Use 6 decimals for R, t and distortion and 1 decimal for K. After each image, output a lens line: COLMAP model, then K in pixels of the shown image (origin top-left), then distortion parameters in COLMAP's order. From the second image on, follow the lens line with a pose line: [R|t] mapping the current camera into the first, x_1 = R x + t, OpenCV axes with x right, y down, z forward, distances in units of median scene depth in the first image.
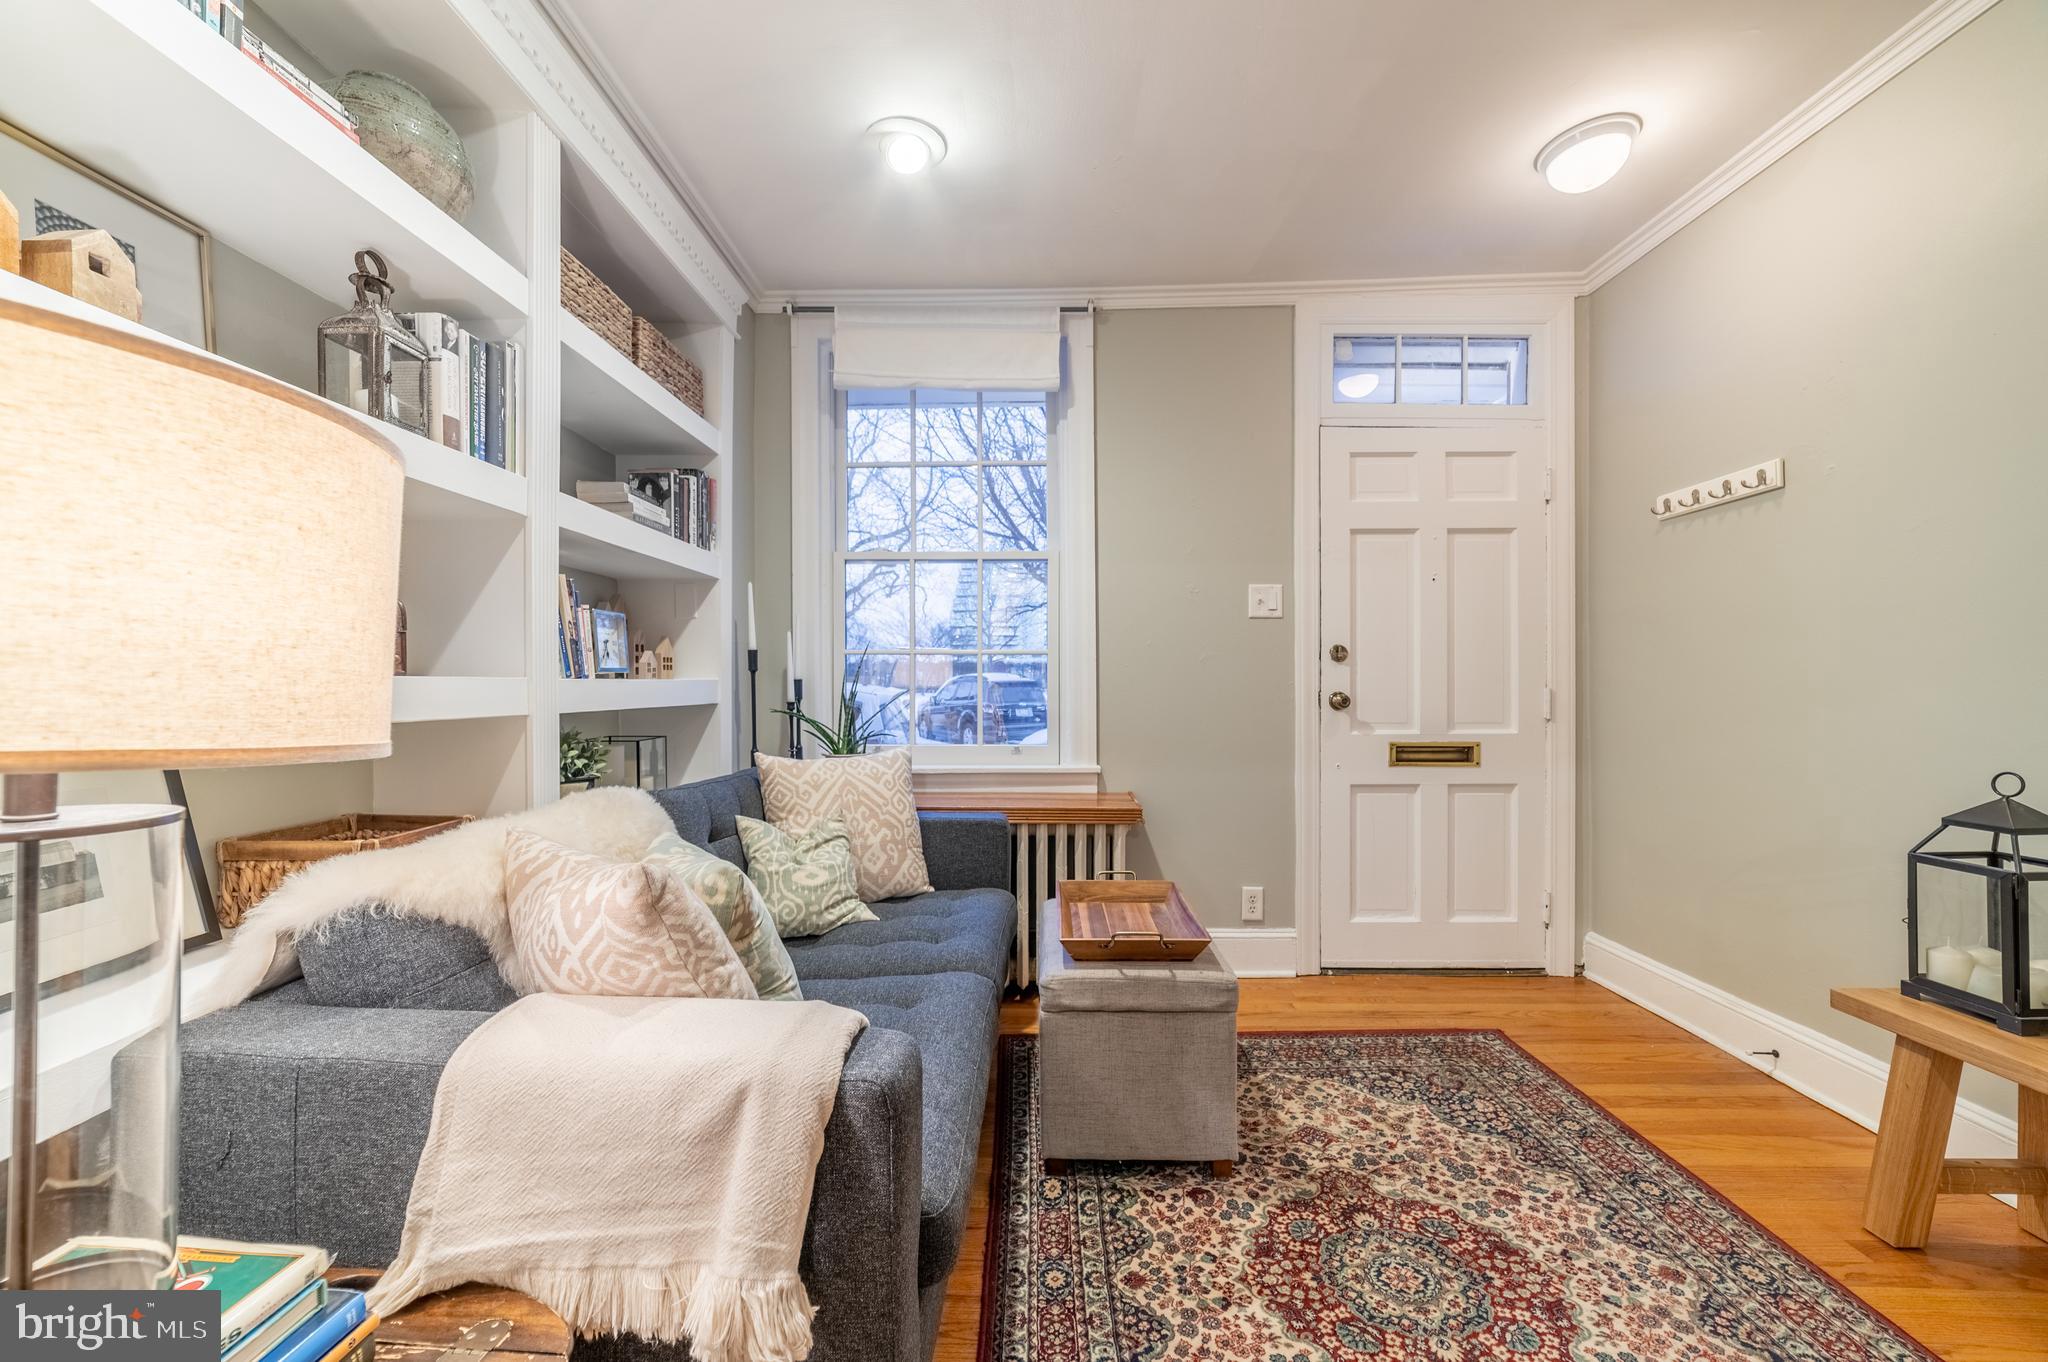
lens RADIAL K [[778.3, 0, 1019.0], [0, 778.3, 684.5], [0, 0, 1]] dist [-0.023412, 0.007194]
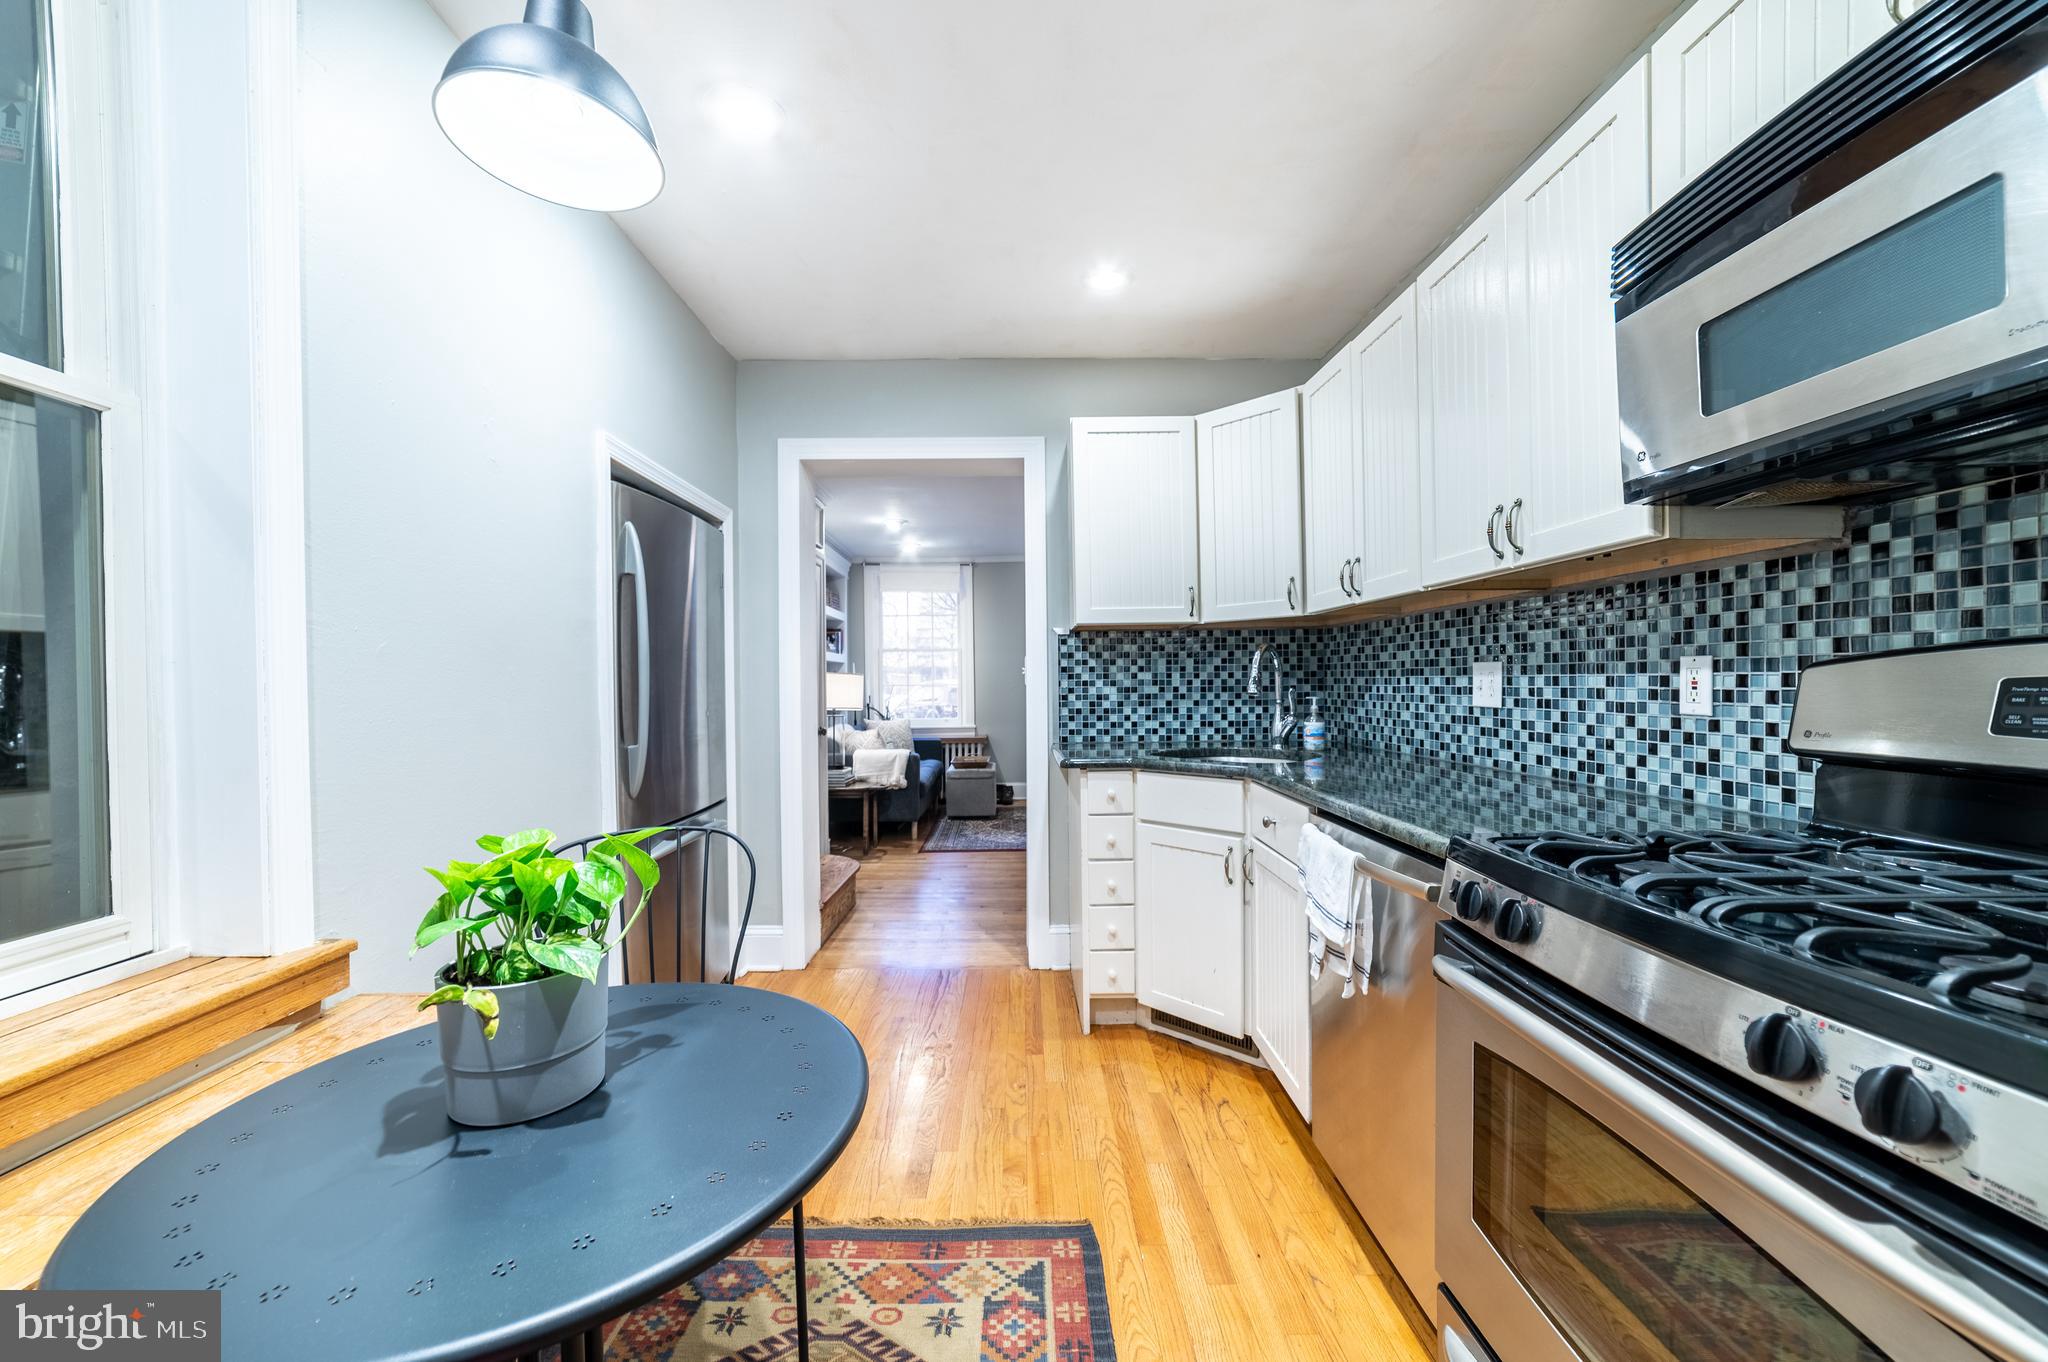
lens RADIAL K [[801.3, 0, 1026.8], [0, 801.3, 685.6], [0, 0, 1]] dist [0.000200, 0.010981]
pose [[0.998174, -0.009531, 0.059640, 0.202929], [0.009551, 0.999954, -0.000054, -0.070953], [-0.059637, 0.000624, 0.998220, -3.481430]]
